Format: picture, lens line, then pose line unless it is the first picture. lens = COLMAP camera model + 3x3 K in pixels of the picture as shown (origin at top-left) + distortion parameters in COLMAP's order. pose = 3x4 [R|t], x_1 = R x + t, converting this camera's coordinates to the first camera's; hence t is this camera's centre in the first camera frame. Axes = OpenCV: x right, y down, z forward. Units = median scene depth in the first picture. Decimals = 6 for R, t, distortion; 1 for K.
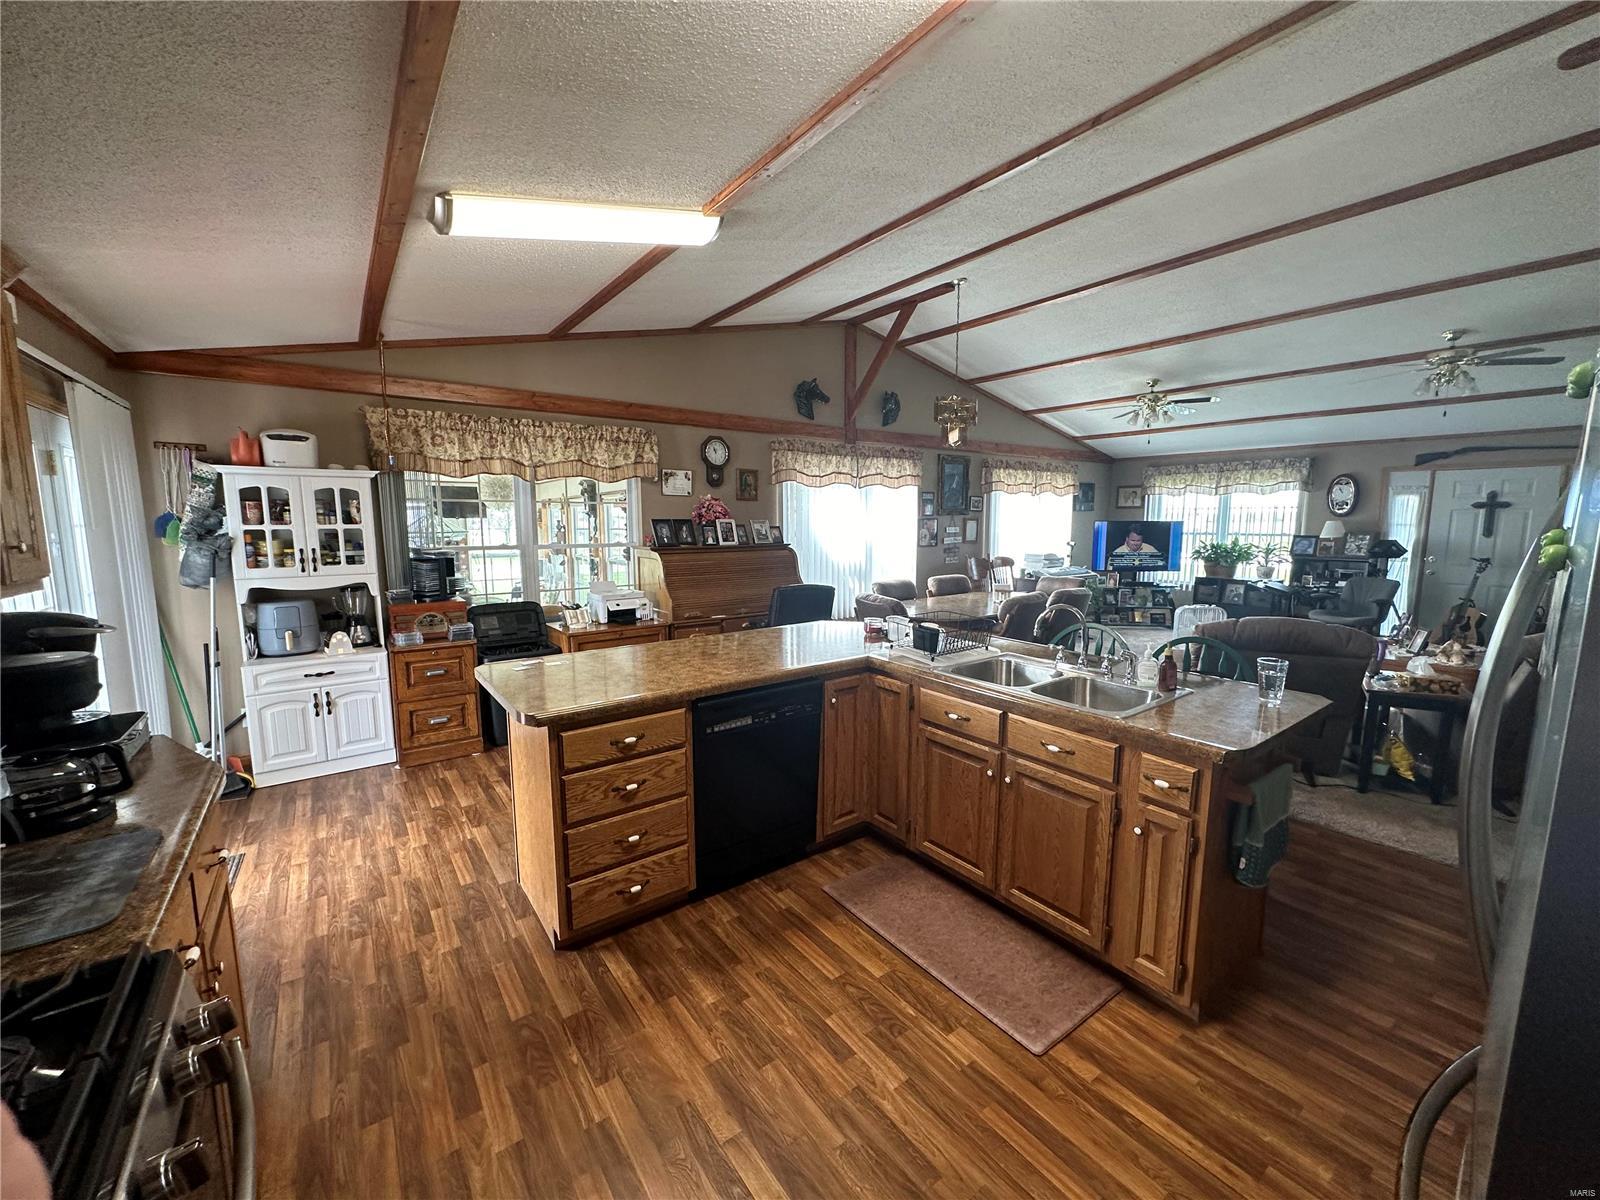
lens RADIAL K [[644.4, 0, 791.7], [0, 644.4, 593.0], [0, 0, 1]] dist [0.000502, -0.000226]
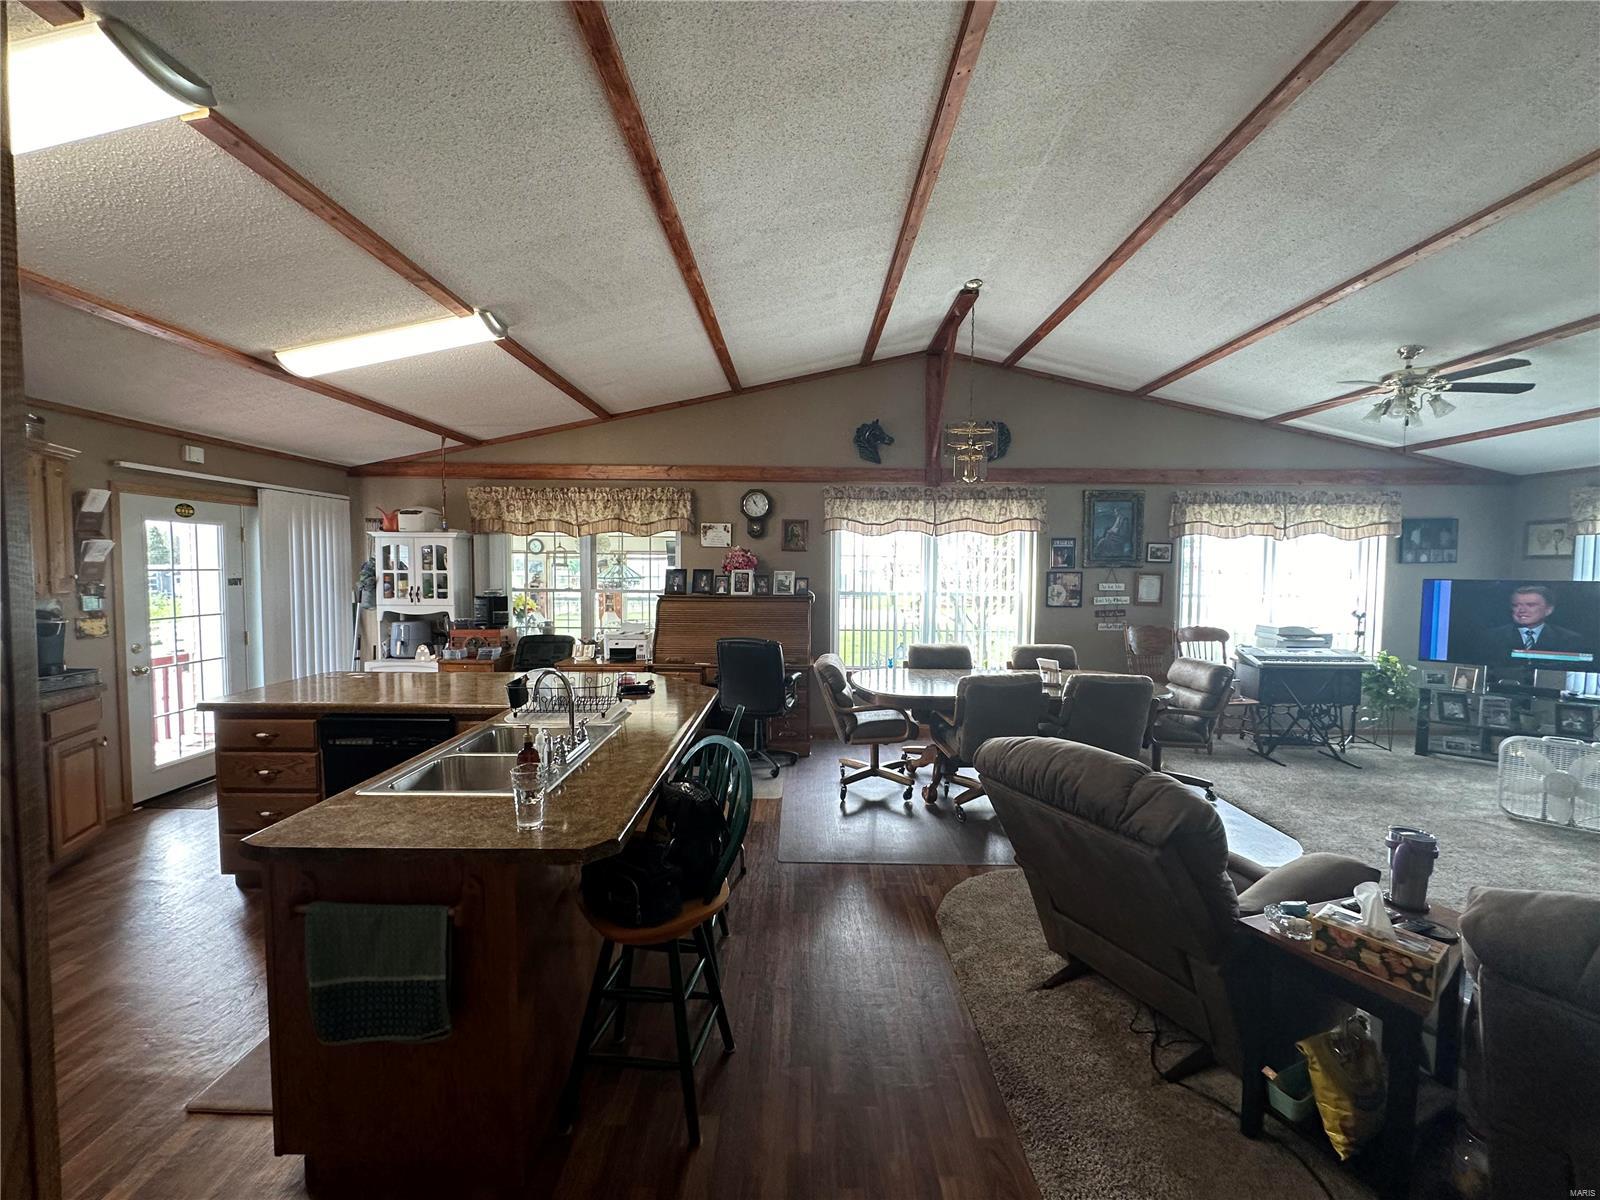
lens RADIAL K [[644.4, 0, 790.1], [0, 644.4, 599.0], [0, 0, 1]] dist [0.000502, -0.000226]
pose [[0.799688, 0.036467, -0.599308, 0.546802], [-0.077724, 0.996043, -0.043104, -0.029361], [0.595364, 0.081050, 0.799357, 0.226854]]
